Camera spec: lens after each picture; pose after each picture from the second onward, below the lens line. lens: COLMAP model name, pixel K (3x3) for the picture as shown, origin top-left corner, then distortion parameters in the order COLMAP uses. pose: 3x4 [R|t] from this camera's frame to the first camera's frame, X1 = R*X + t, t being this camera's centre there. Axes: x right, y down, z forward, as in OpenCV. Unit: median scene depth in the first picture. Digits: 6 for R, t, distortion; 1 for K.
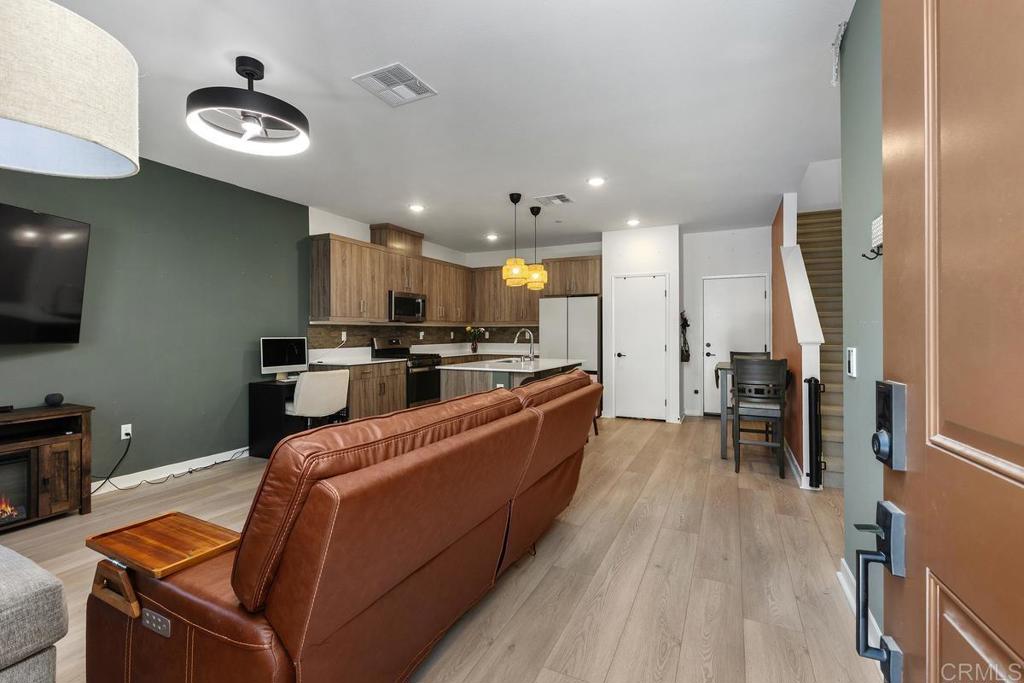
lens RADIAL K [[462.3, 0, 511.1], [0, 462.3, 329.7], [0, 0, 1]] dist [-0.001854, 0.001417]
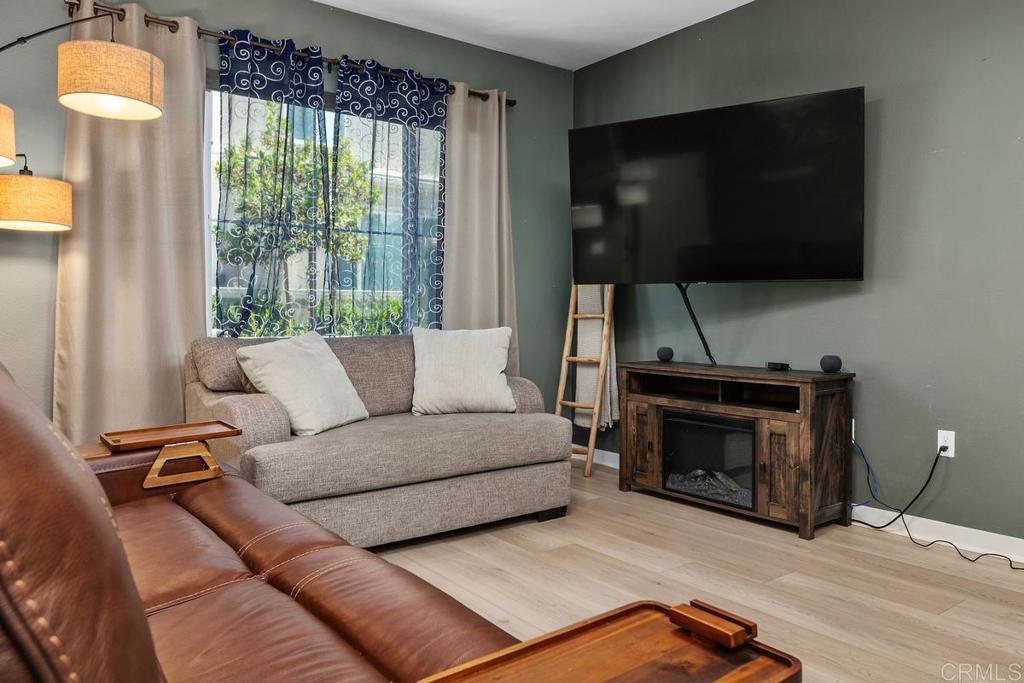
lens RADIAL K [[753.0, 0, 515.5], [0, 753.0, 328.3], [0, 0, 1]] dist [-0.007487, 0.012133]
pose [[-0.444756, 0.022235, -0.895376, 0.108131], [0.008037, 0.999751, 0.020835, 0.040052], [0.895616, 0.002071, -0.444824, 0.584579]]
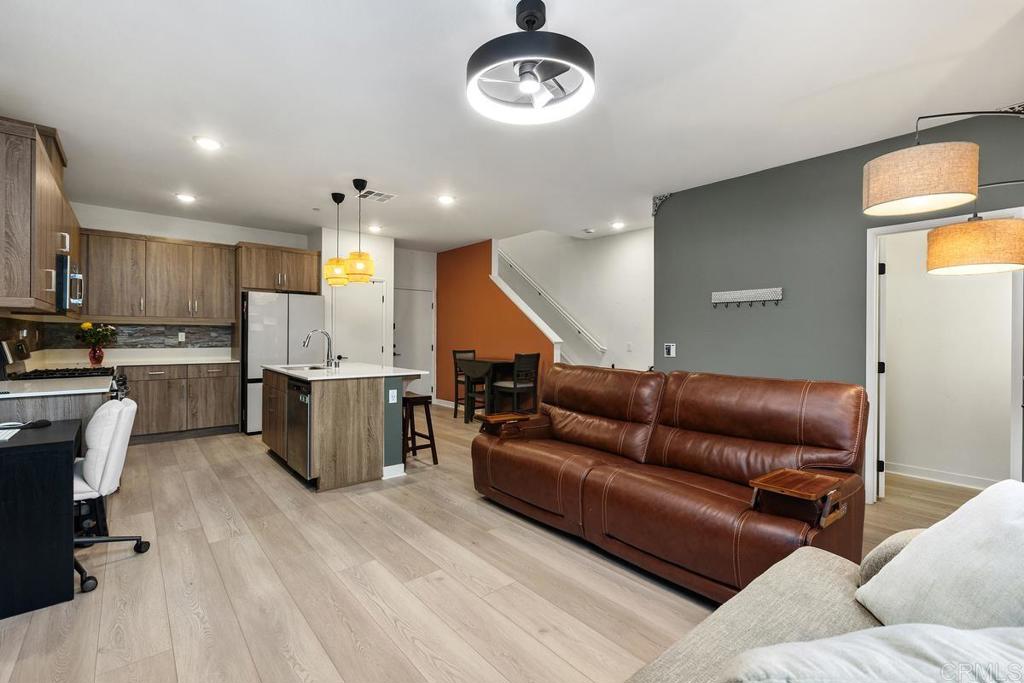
lens RADIAL K [[462.3, 0, 519.0], [0, 462.3, 337.8], [0, 0, 1]] dist [-0.001854, 0.001417]
pose [[0.400553, 0.001080, 0.916273, -0.554429], [-0.013866, 0.999892, 0.004883, 0.003318], [-0.916169, -0.014661, 0.400525, 0.285390]]
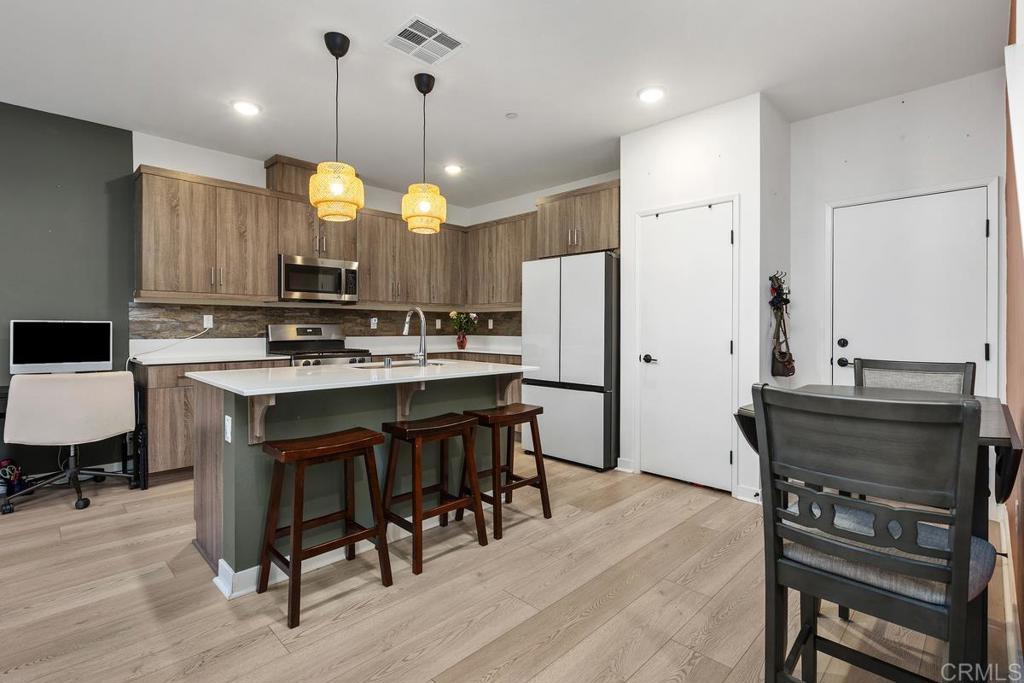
lens RADIAL K [[478.4, 0, 511.9], [0, 478.4, 330.7], [0, 0, 1]] dist [-0.008643, -0.001988]
pose [[0.945251, 0.007401, -0.326260, 0.290985], [-0.003736, 0.999923, 0.011859, 0.017269], [0.326323, -0.009991, 0.945206, 0.458479]]
